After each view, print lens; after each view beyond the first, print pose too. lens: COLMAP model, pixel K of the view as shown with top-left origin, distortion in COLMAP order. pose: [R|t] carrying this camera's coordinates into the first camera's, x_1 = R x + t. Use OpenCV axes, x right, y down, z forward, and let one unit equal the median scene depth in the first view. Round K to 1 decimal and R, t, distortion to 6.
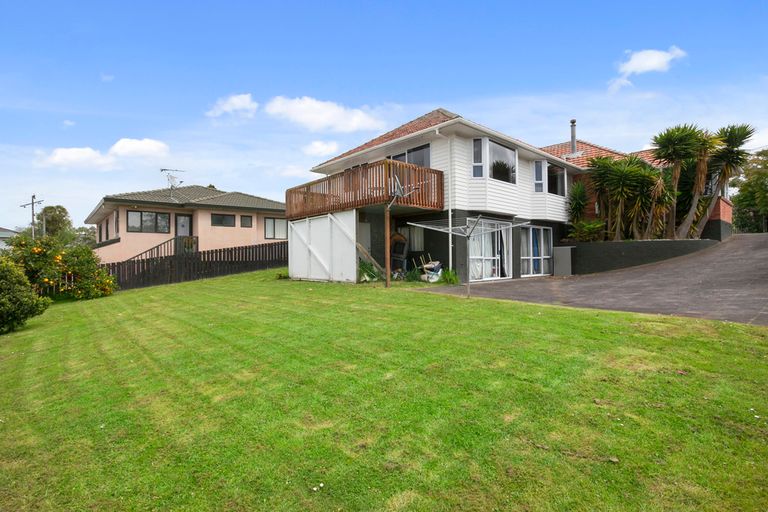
lens RADIAL K [[373.6, 0, 385.2], [0, 373.6, 253.5], [0, 0, 1]] dist [-0.000163, 0.000524]
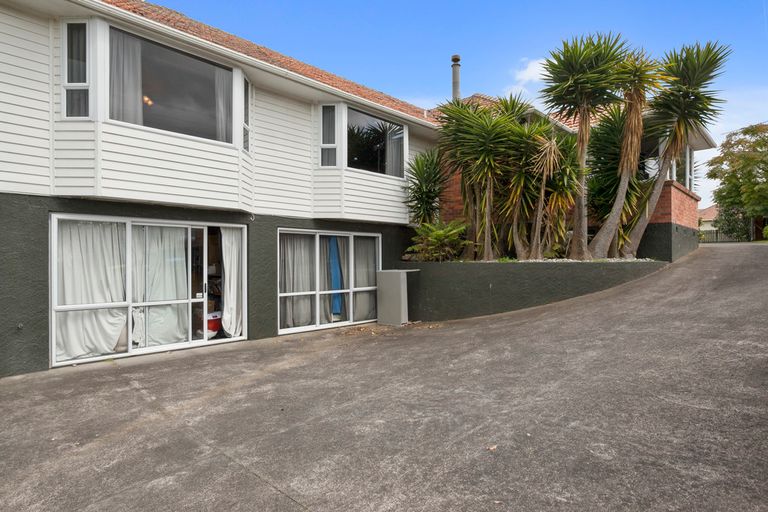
lens RADIAL K [[409.5, 0, 383.2], [0, 409.5, 262.3], [0, 0, 1]] dist [-0.032560, 0.000900]
pose [[0.999284, 0.005932, 0.037372, 0.464259], [-0.006586, 0.999827, 0.017414, -0.041724], [-0.037262, -0.017648, 0.999150, 0.434277]]
